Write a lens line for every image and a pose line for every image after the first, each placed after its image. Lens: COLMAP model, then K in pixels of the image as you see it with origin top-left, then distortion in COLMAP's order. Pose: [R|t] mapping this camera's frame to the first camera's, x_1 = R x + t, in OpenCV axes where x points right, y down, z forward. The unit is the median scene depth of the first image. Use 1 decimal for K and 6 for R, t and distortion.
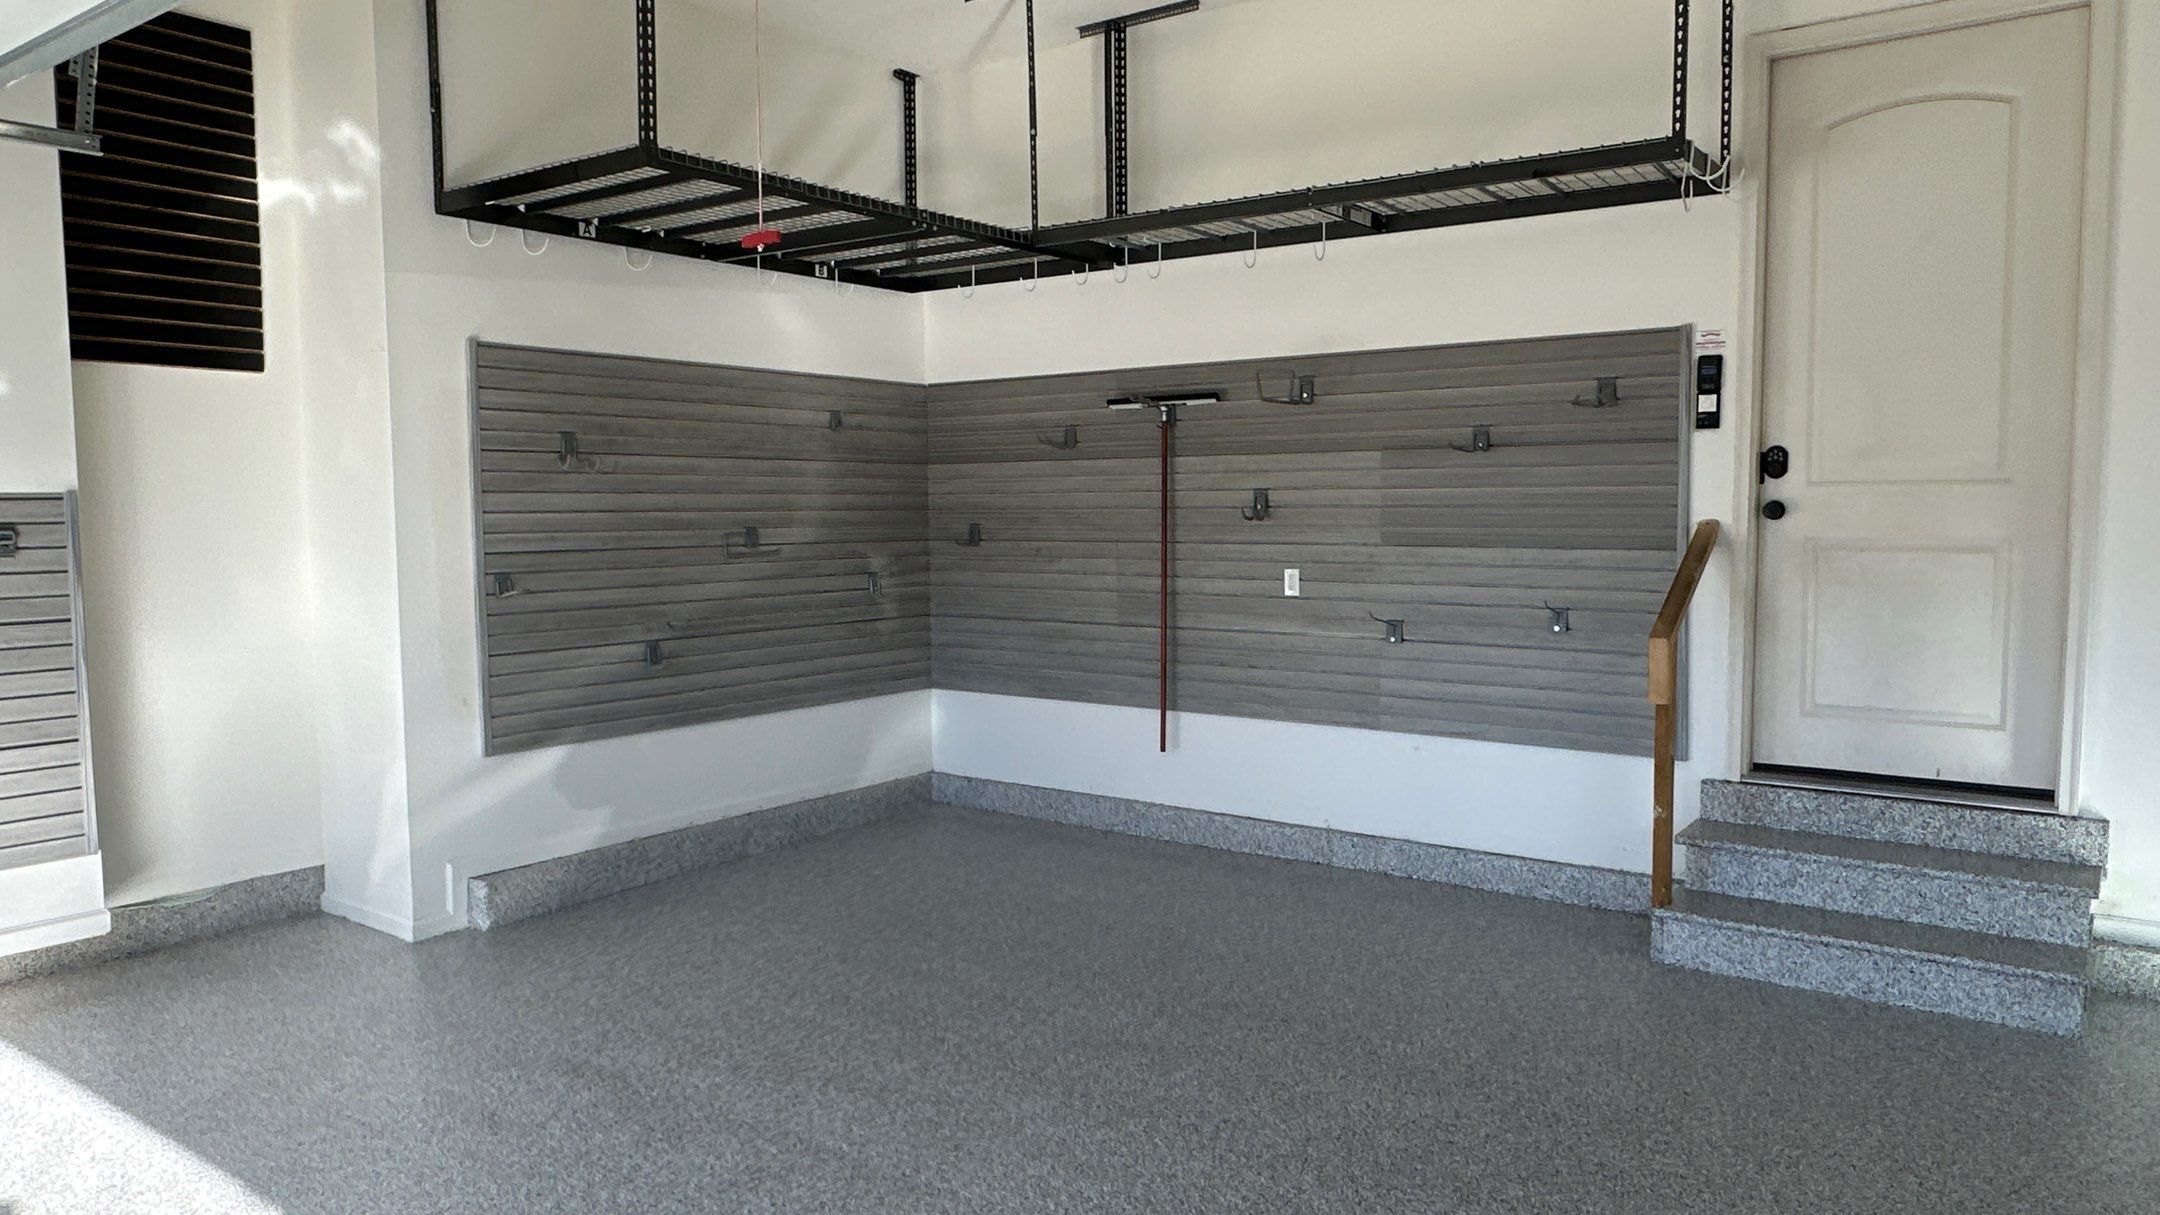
lens RADIAL K [[1433.9, 0, 1085.6], [0, 1433.9, 609.9], [0, 0, 1]] dist [-0.001313, -0.002745]
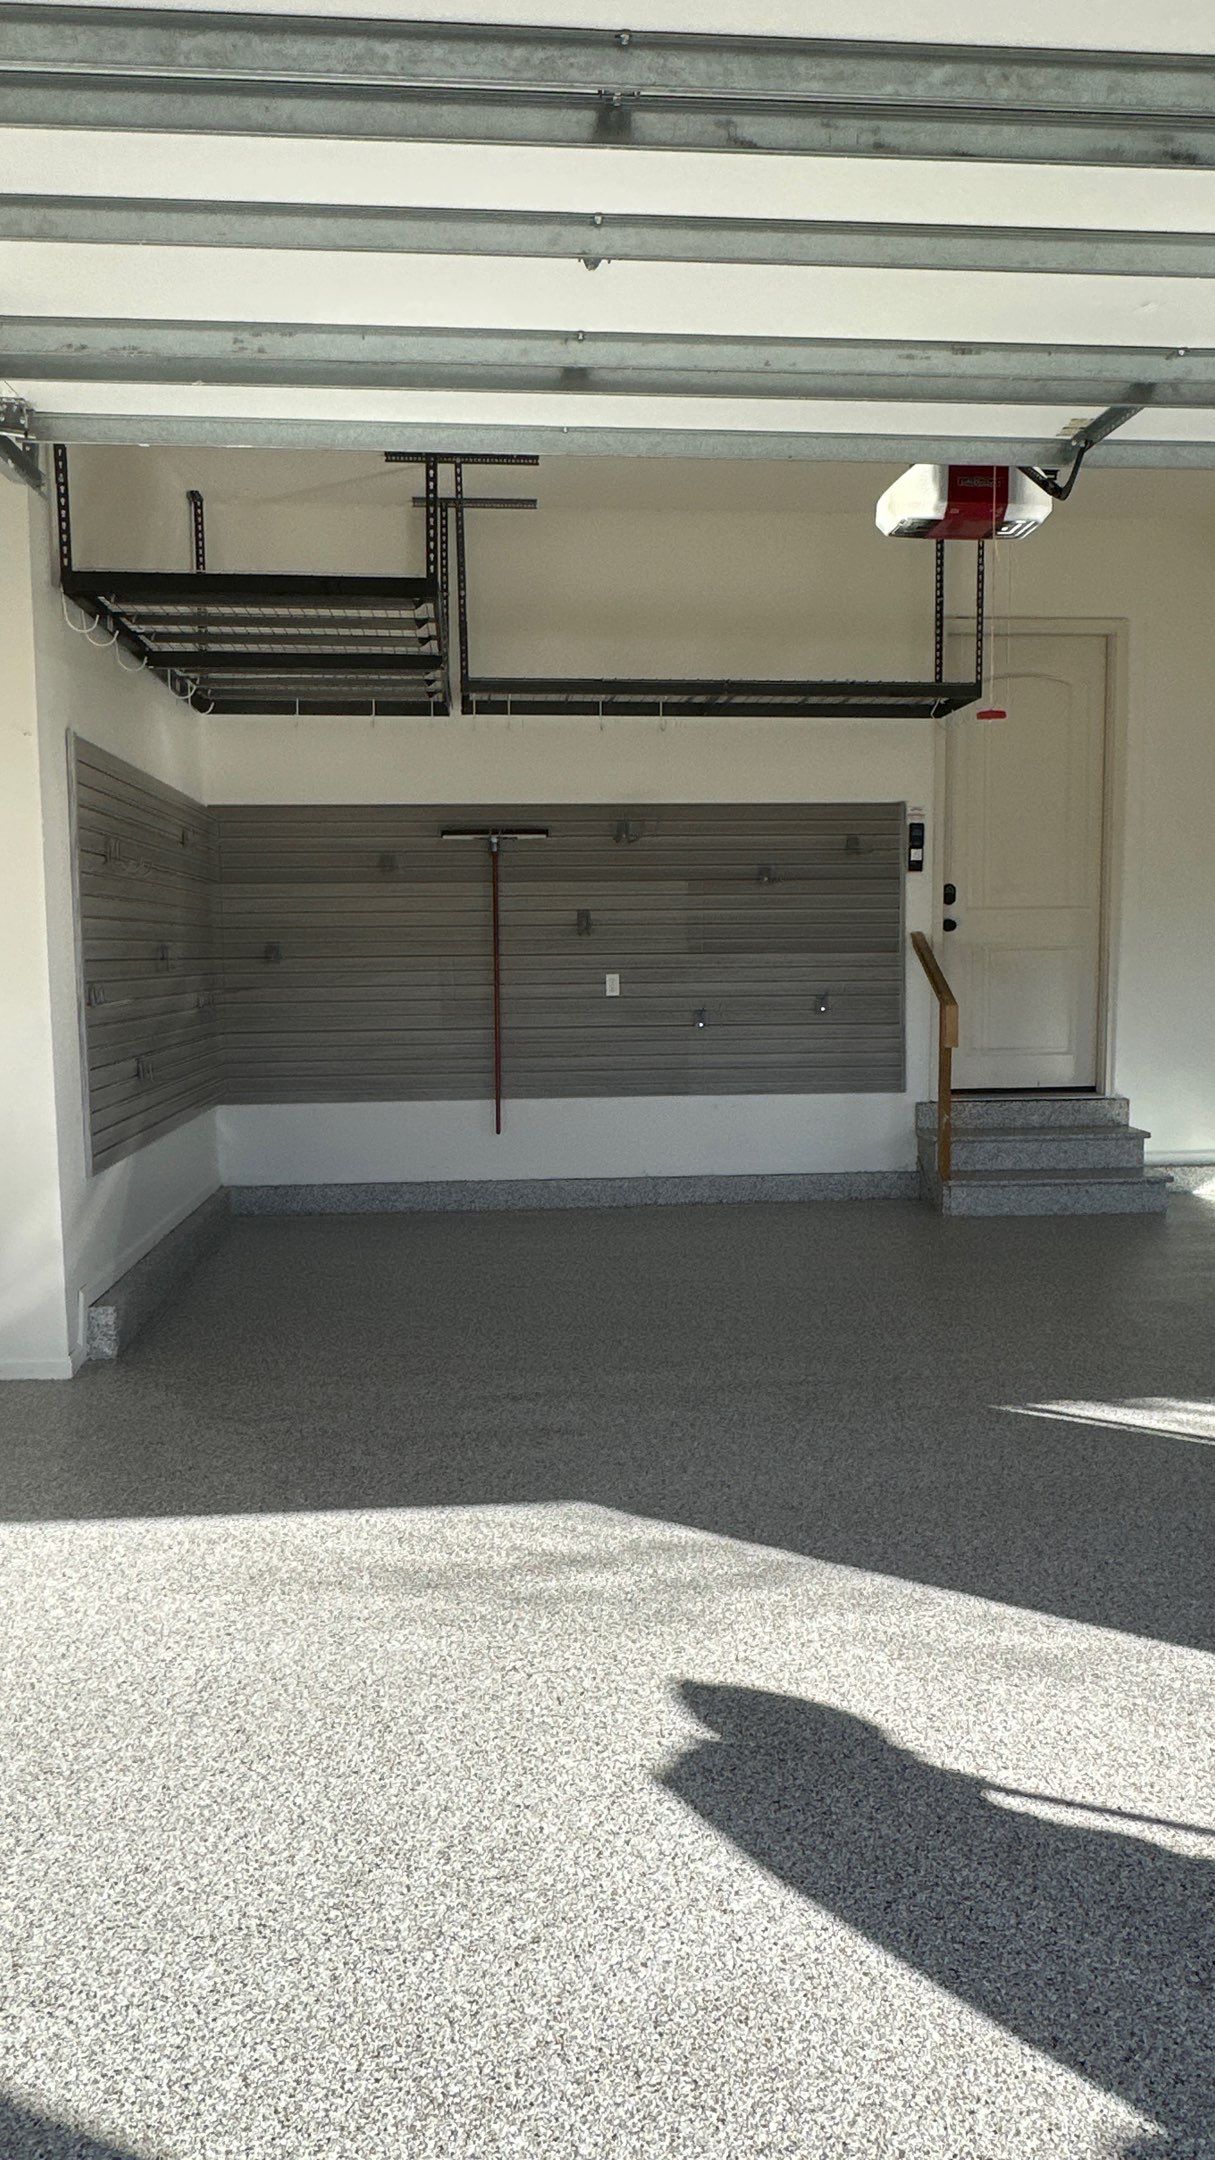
lens RADIAL K [[1433.9, 0, 605.3], [0, 1433.9, 1083.8], [0, 0, 1]] dist [-0.001313, -0.002745]
pose [[0.751573, -0.062986, 0.656636, -0.721609], [0.054306, 0.997960, 0.033569, 0.025858], [-0.657411, 0.010429, 0.753460, 0.063515]]
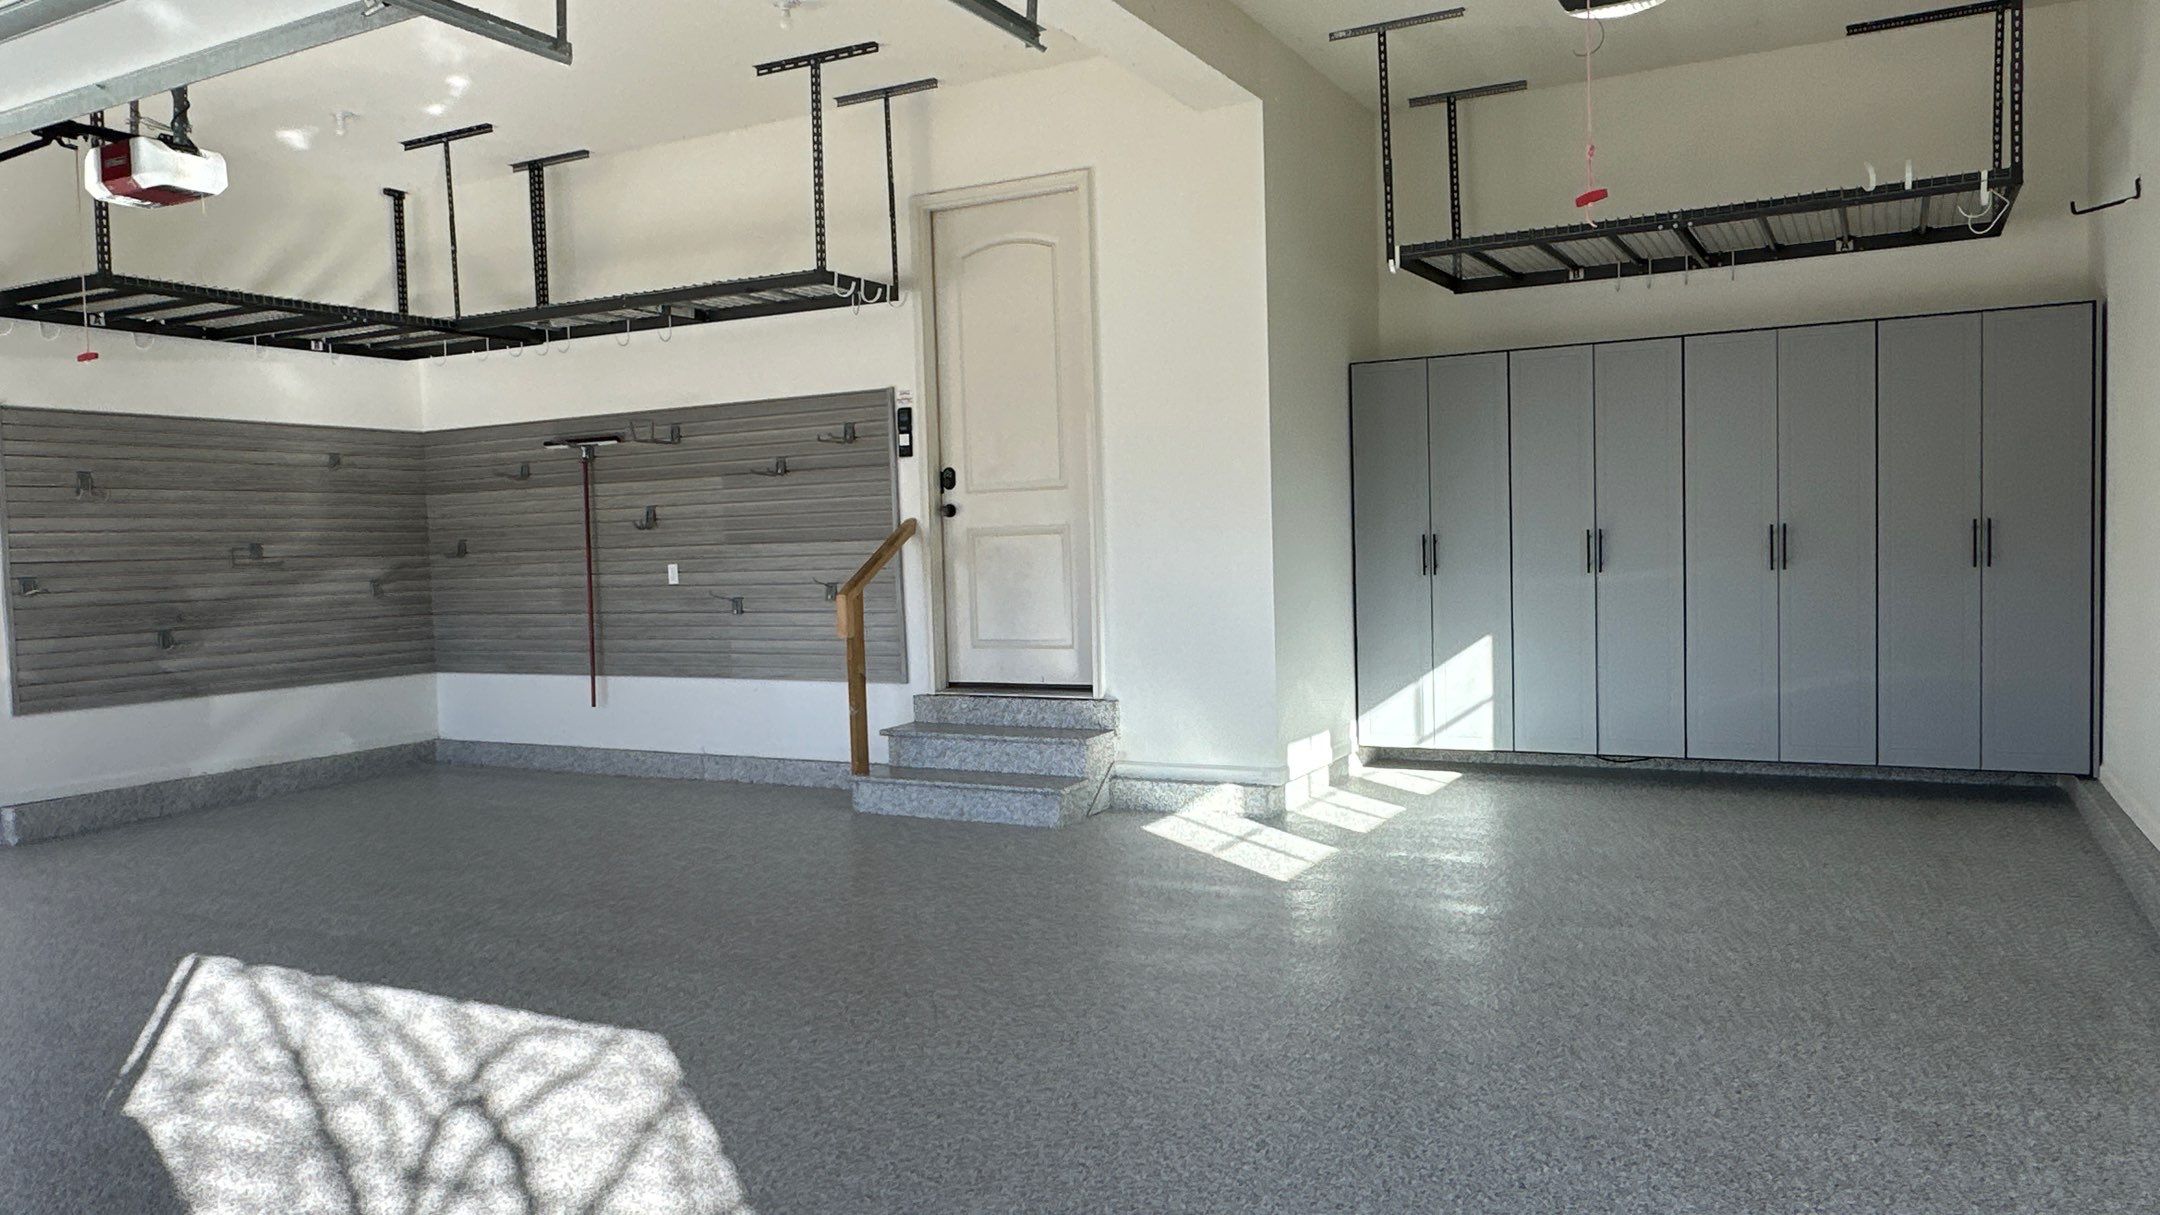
lens RADIAL K [[1477.7, 0, 1085.7], [0, 1477.7, 604.5], [0, 0, 1]] dist [-0.001364, -0.003408]
pose [[0.988807, -0.028951, 0.146362, 0.340123], [0.033888, 0.998934, -0.031346, 0.070054], [-0.145299, 0.035955, 0.988734, -0.462830]]
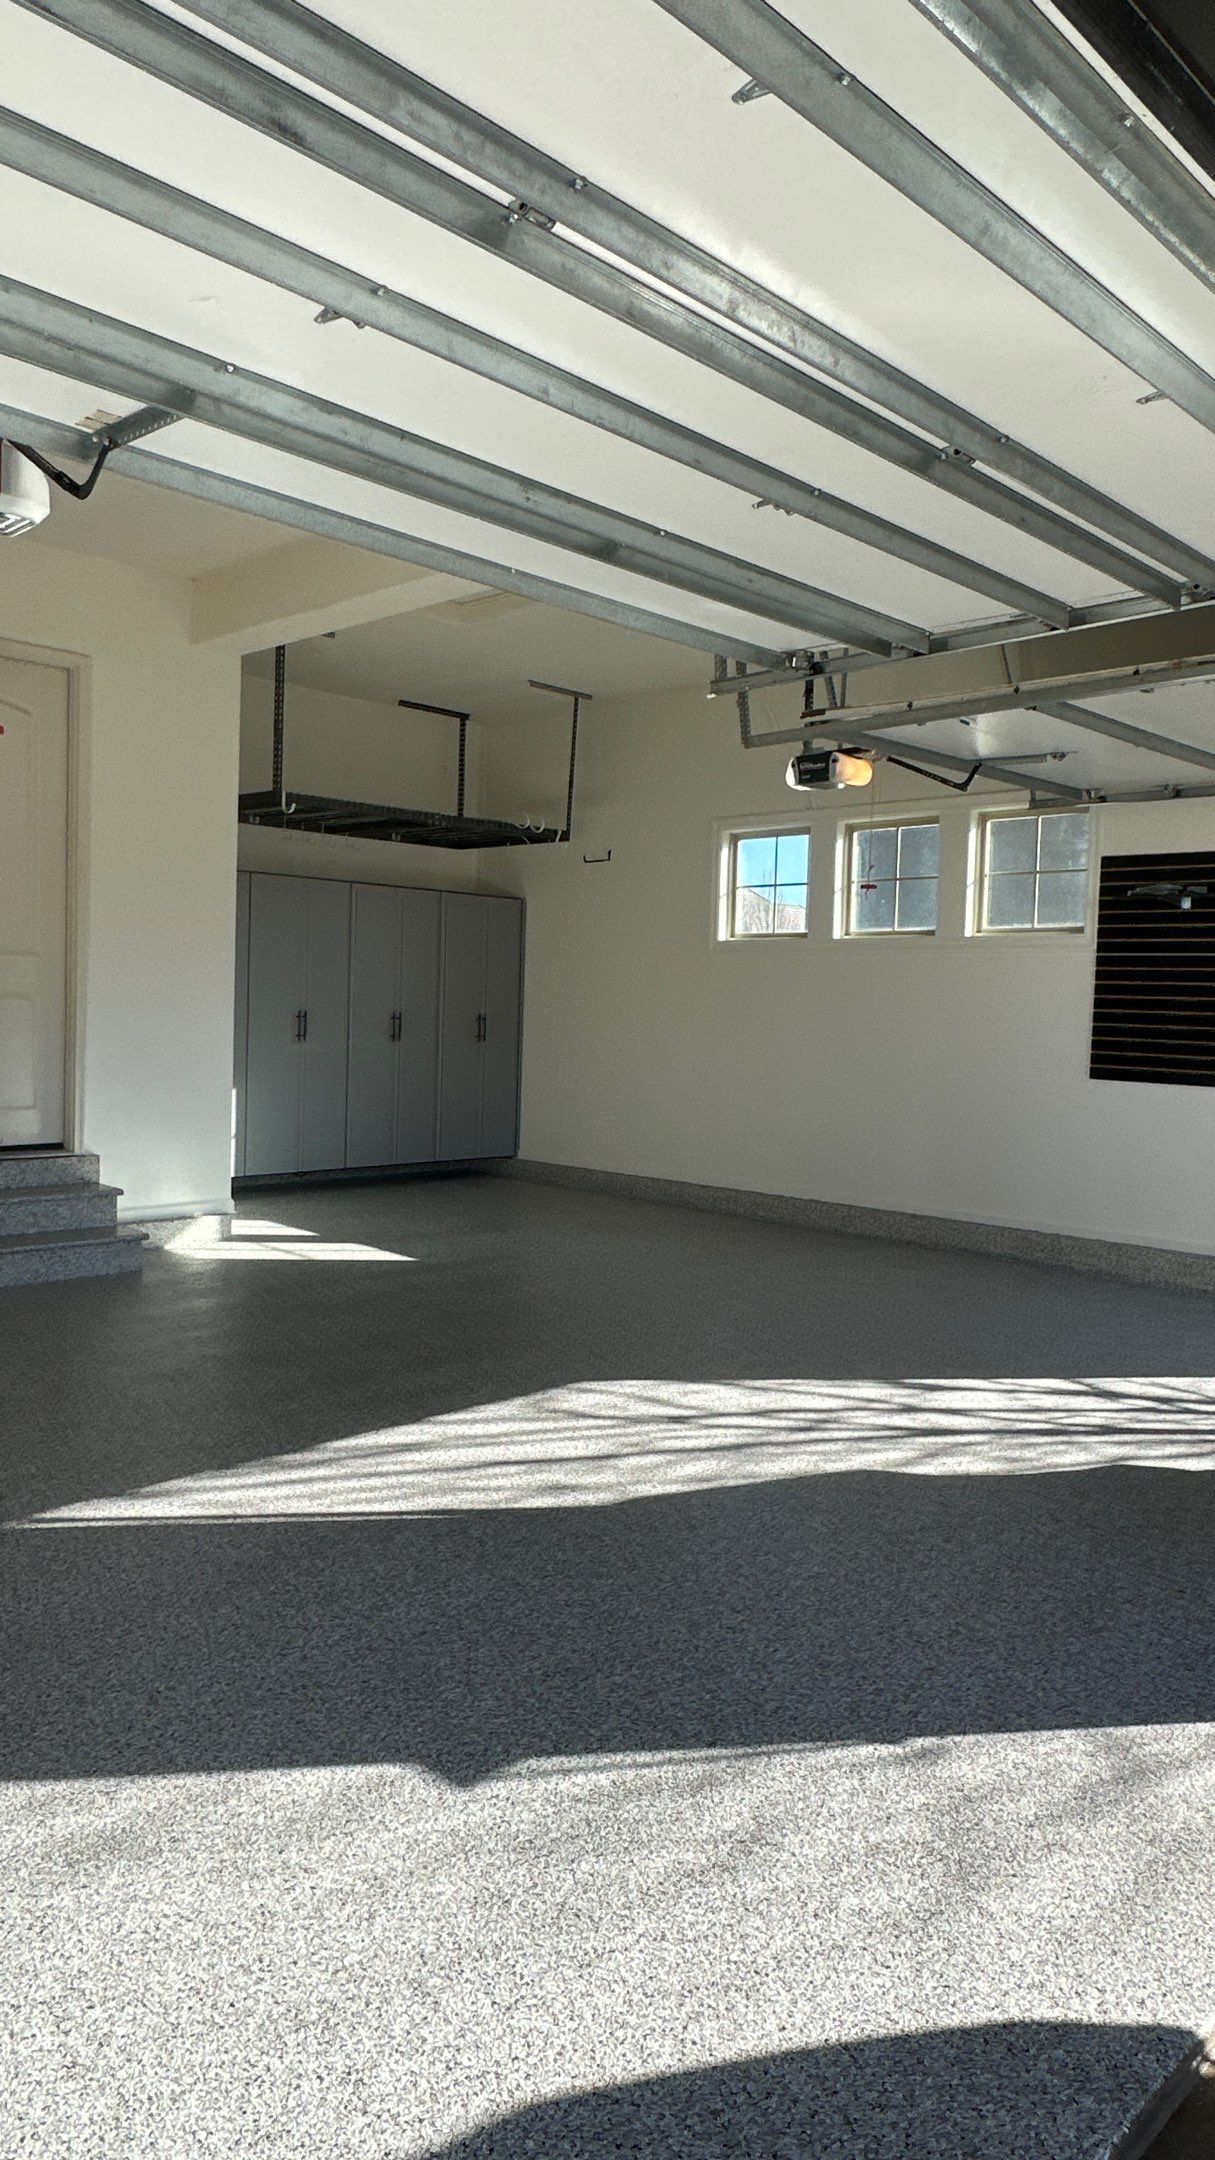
lens RADIAL K [[1433.9, 0, 605.4], [0, 1433.9, 1086.1], [0, 0, 1]] dist [-0.001313, -0.002745]
pose [[0.130443, -0.046281, 0.990375, -0.681713], [0.044679, 0.998170, 0.040760, 0.017822], [-0.990449, 0.038932, 0.132272, 0.131987]]
